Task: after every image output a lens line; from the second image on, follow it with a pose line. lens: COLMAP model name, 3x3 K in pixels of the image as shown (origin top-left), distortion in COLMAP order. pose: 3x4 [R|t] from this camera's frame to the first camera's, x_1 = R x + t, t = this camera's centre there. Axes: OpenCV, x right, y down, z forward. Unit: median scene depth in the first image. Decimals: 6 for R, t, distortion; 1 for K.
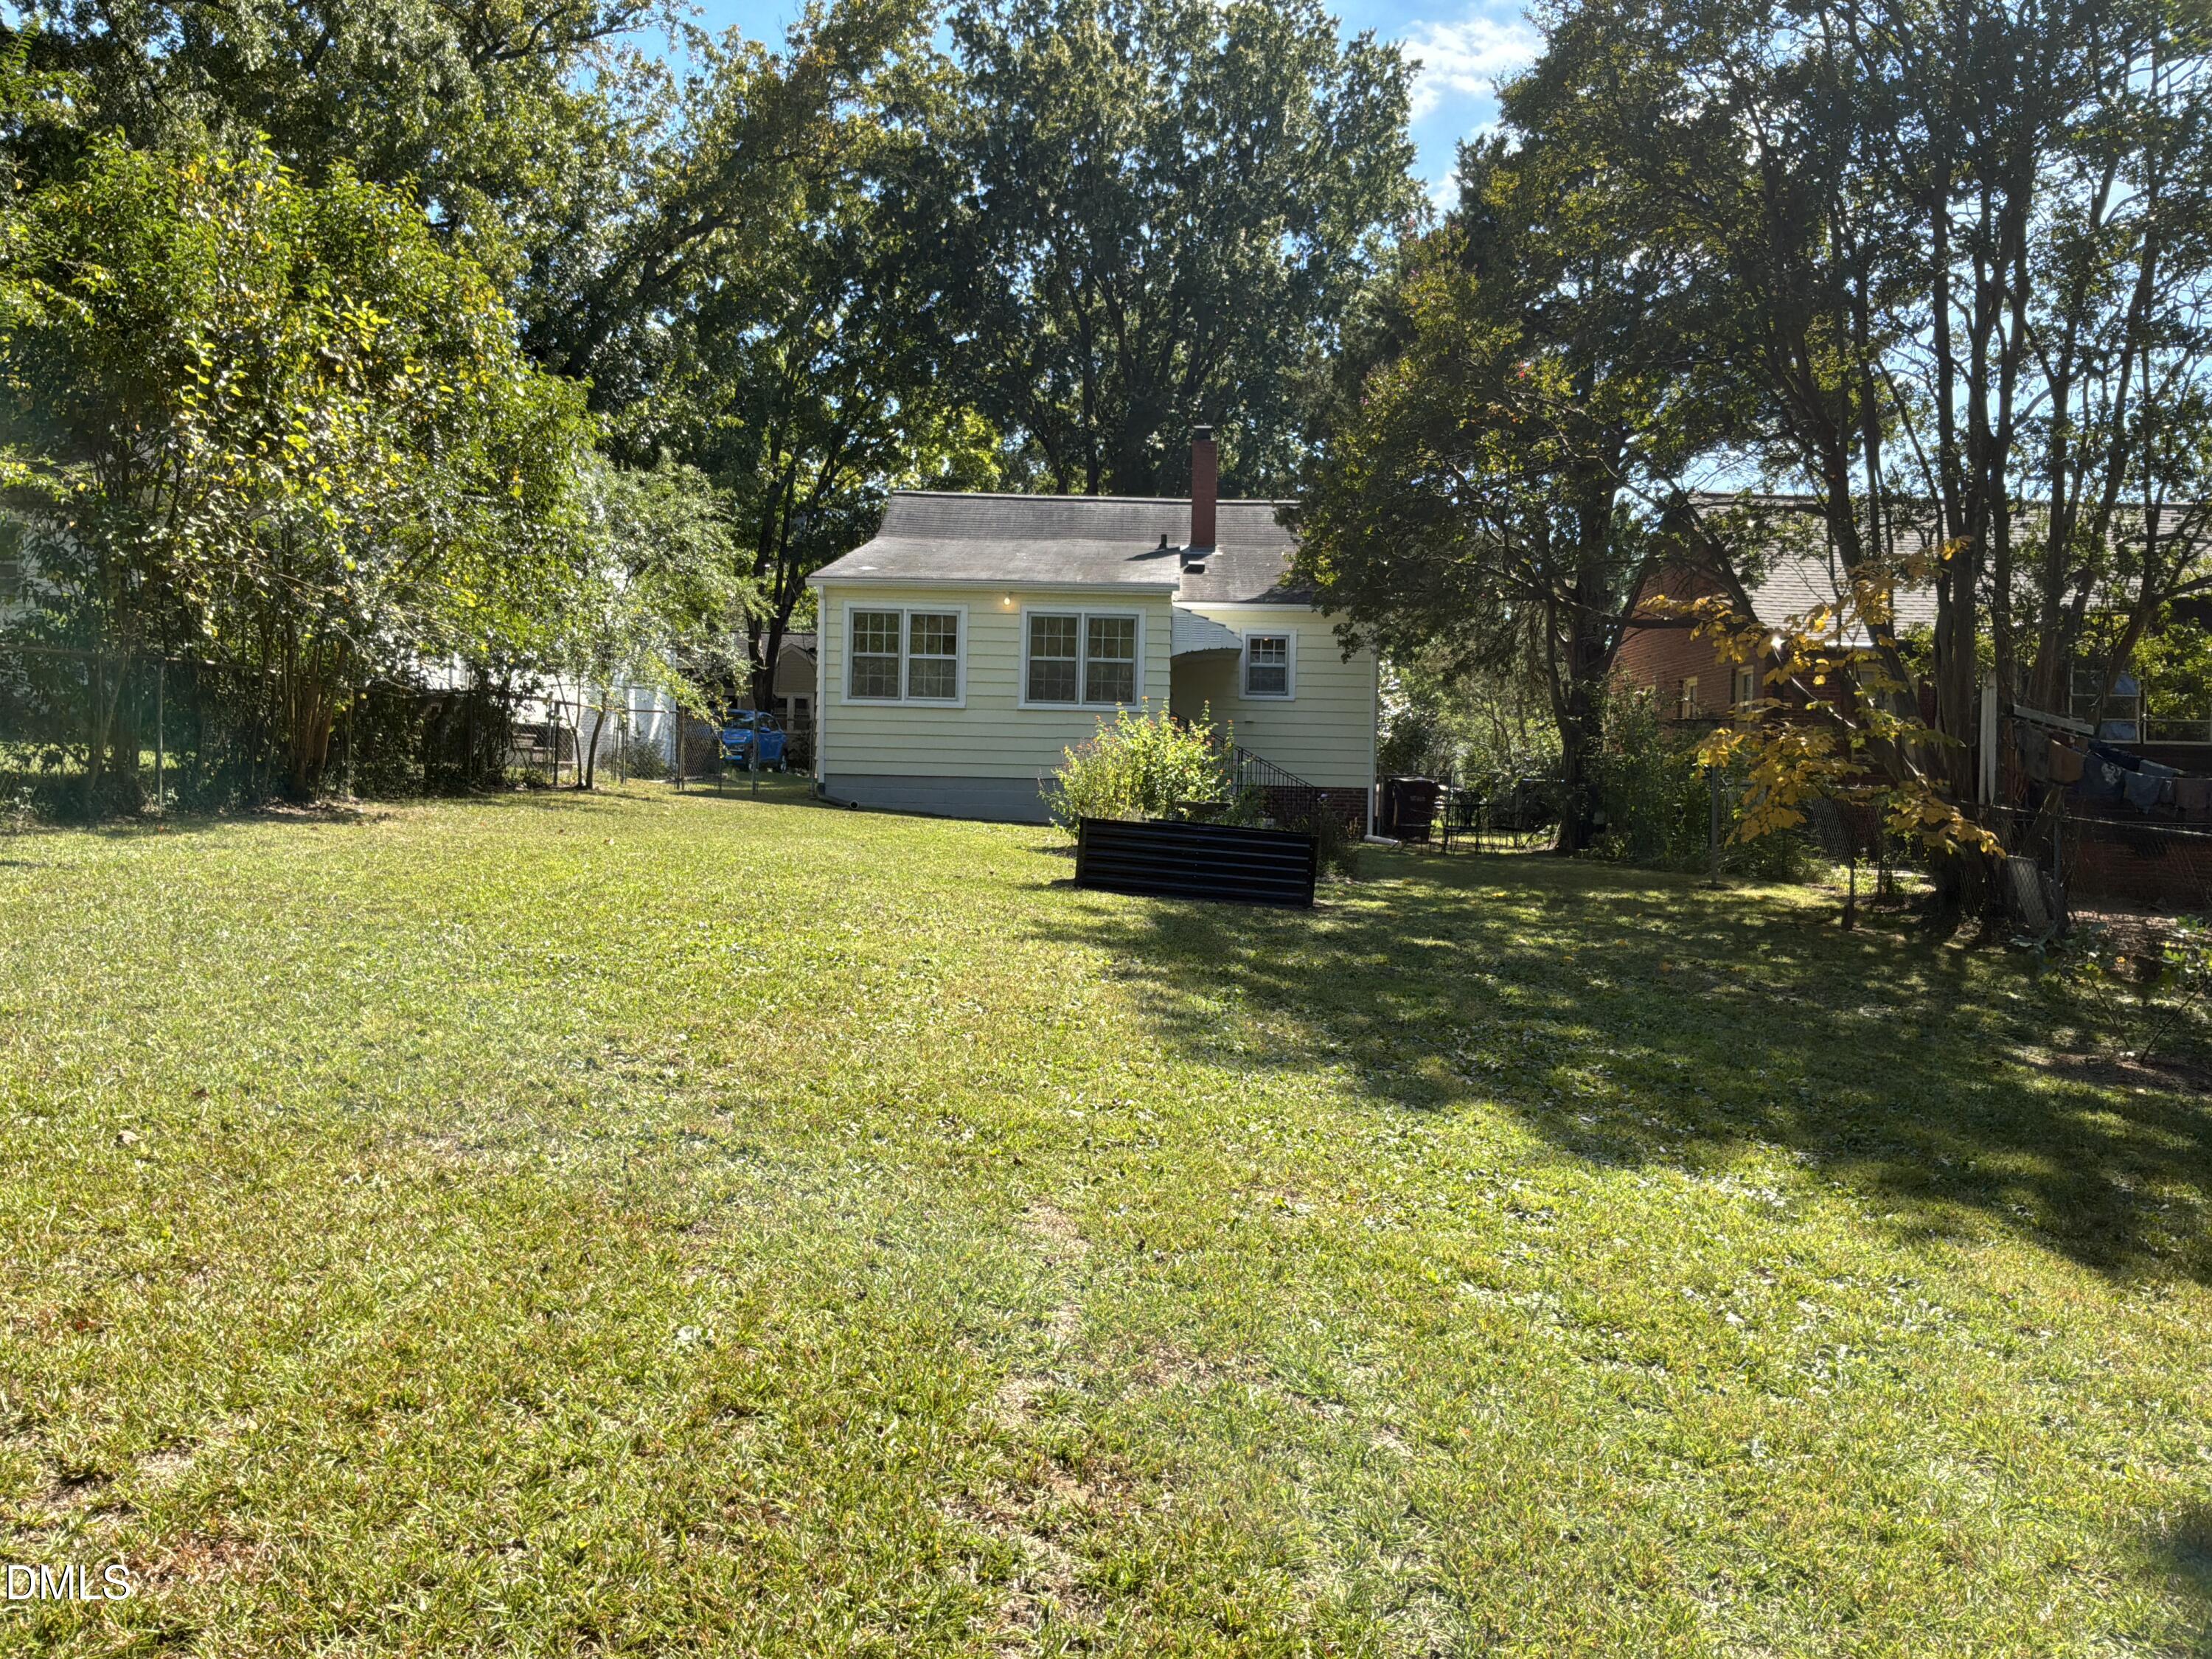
lens RADIAL K [[1795.1, 0, 1106.0], [0, 1795.1, 829.5], [0, 0, 1]] dist [-0.044828, -0.075127]
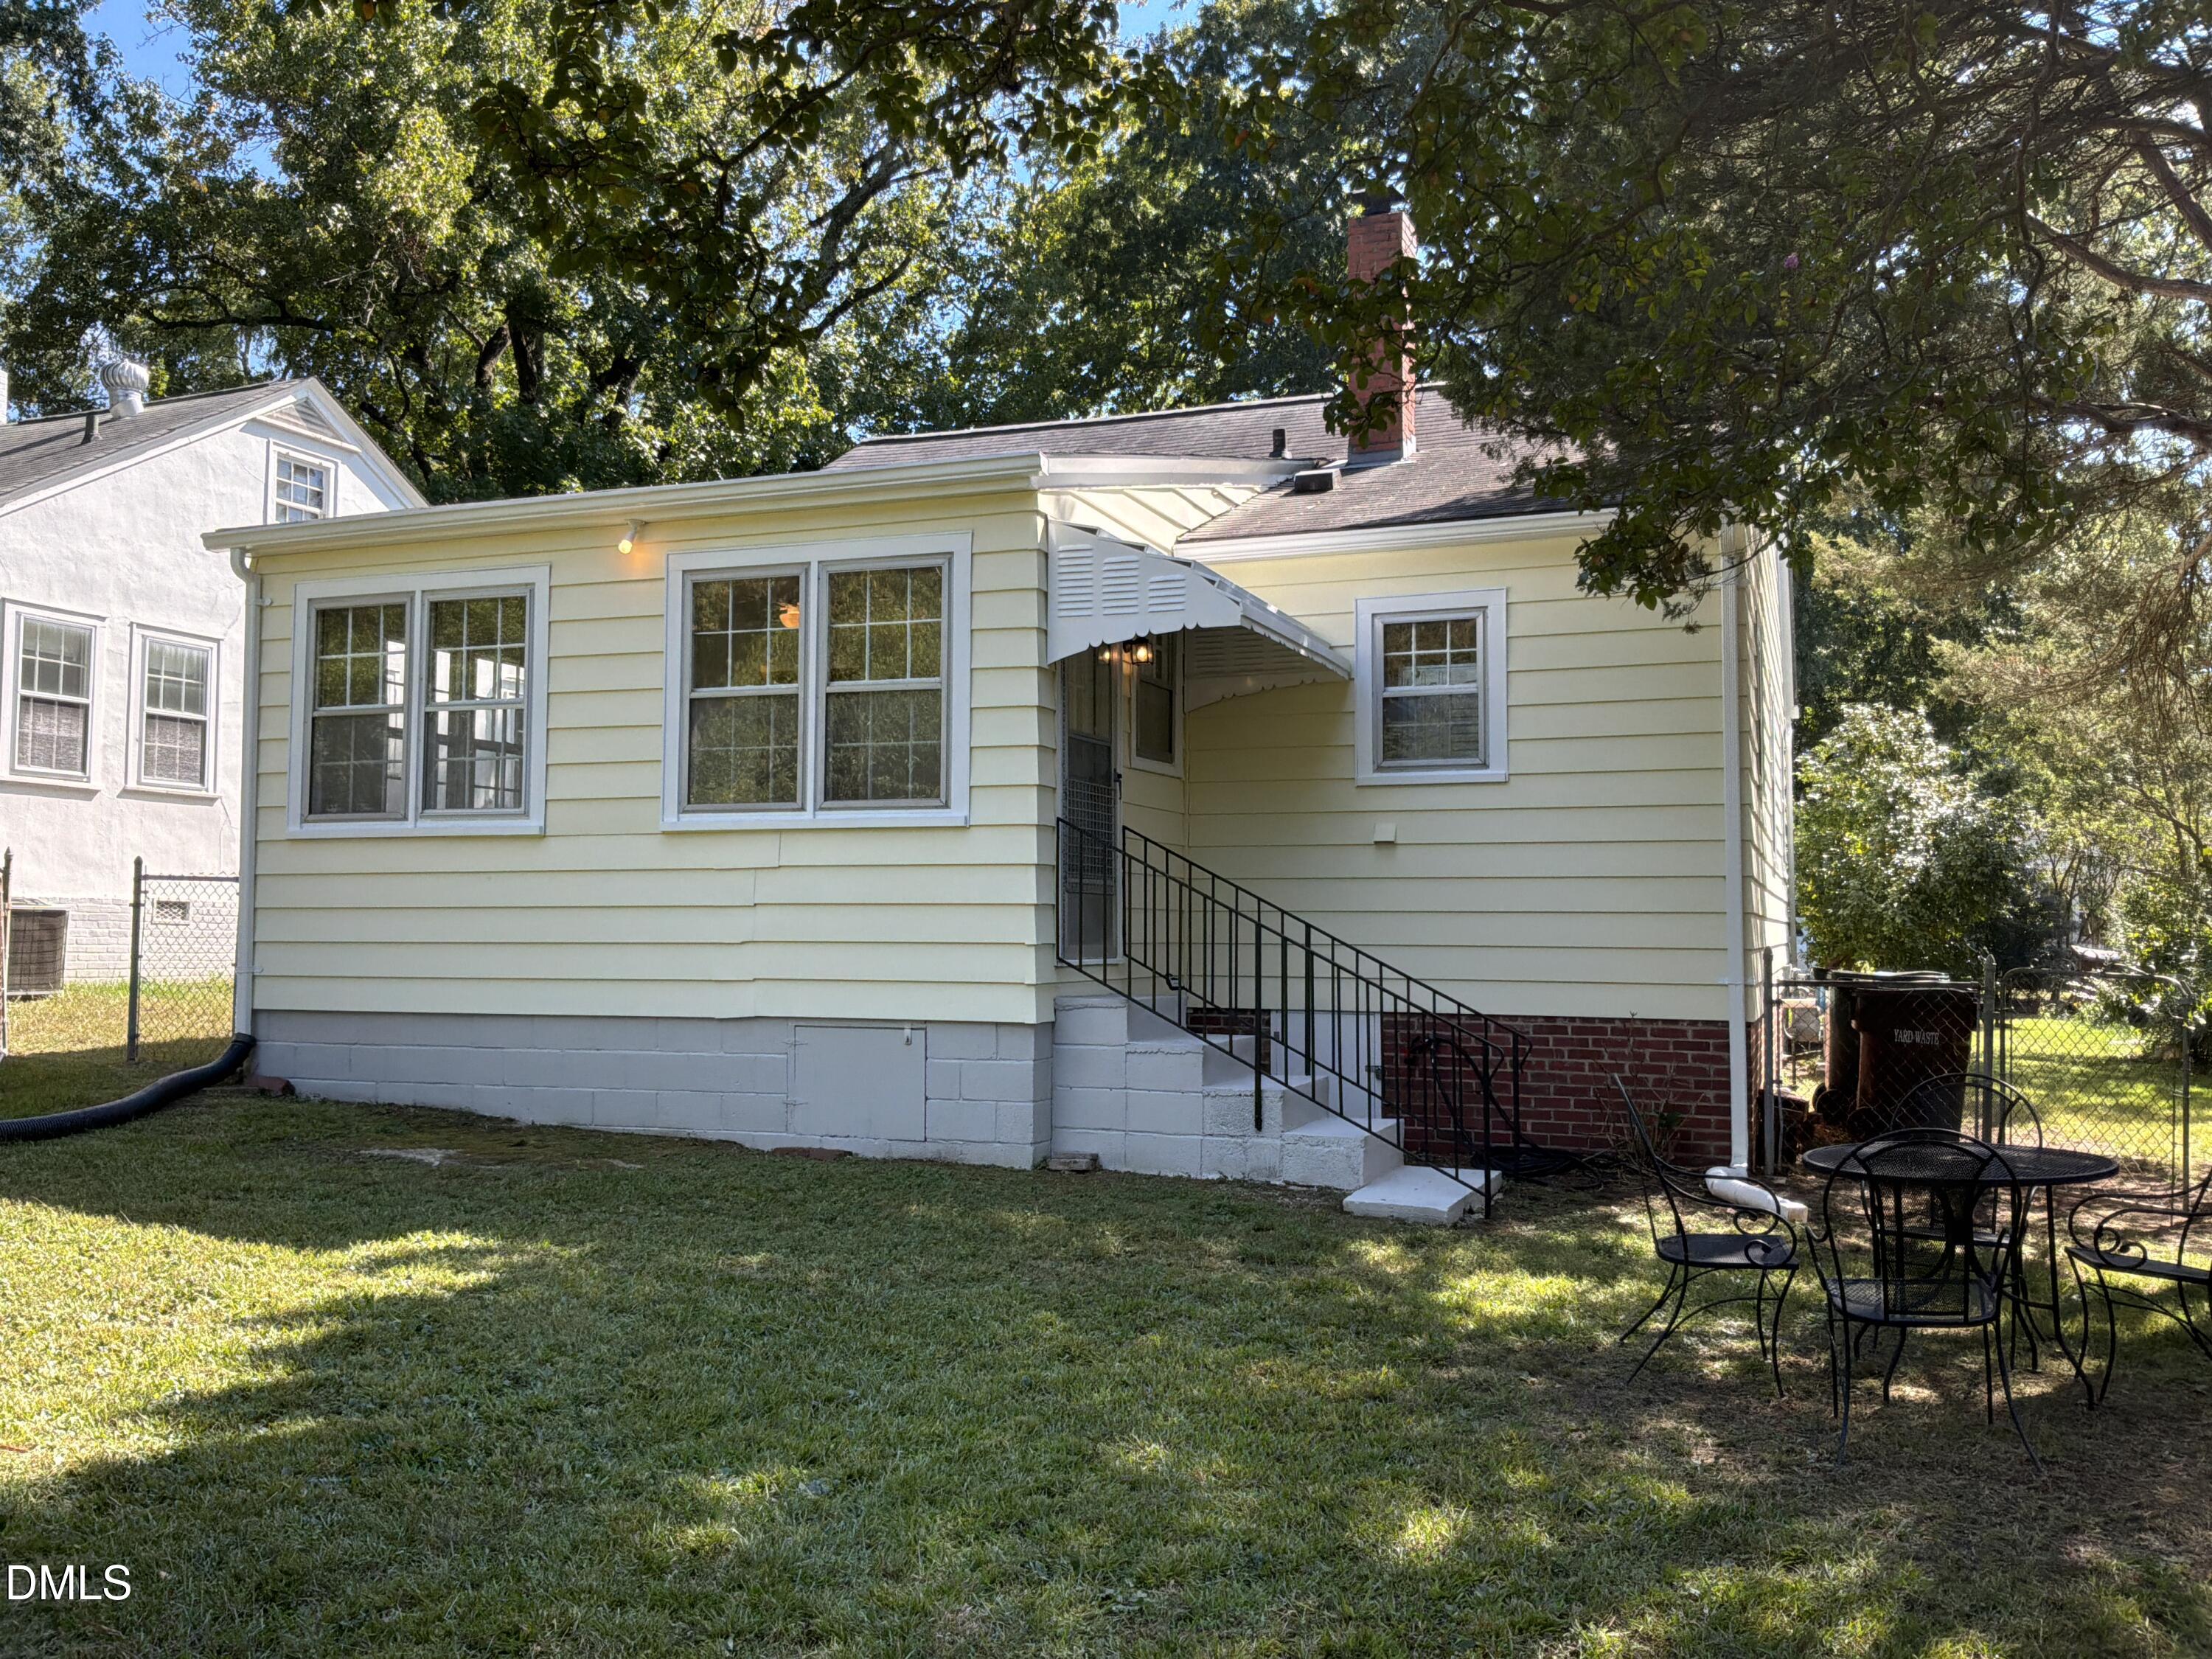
lens RADIAL K [[1795.1, 0, 1106.0], [0, 1795.1, 829.5], [0, 0, 1]] dist [-0.044828, -0.075127]
pose [[0.936254, -0.032706, -0.349798, 0.156521], [0.006511, 0.997102, -0.075802, -0.035063], [0.351263, 0.068692, 0.933754, 0.630791]]
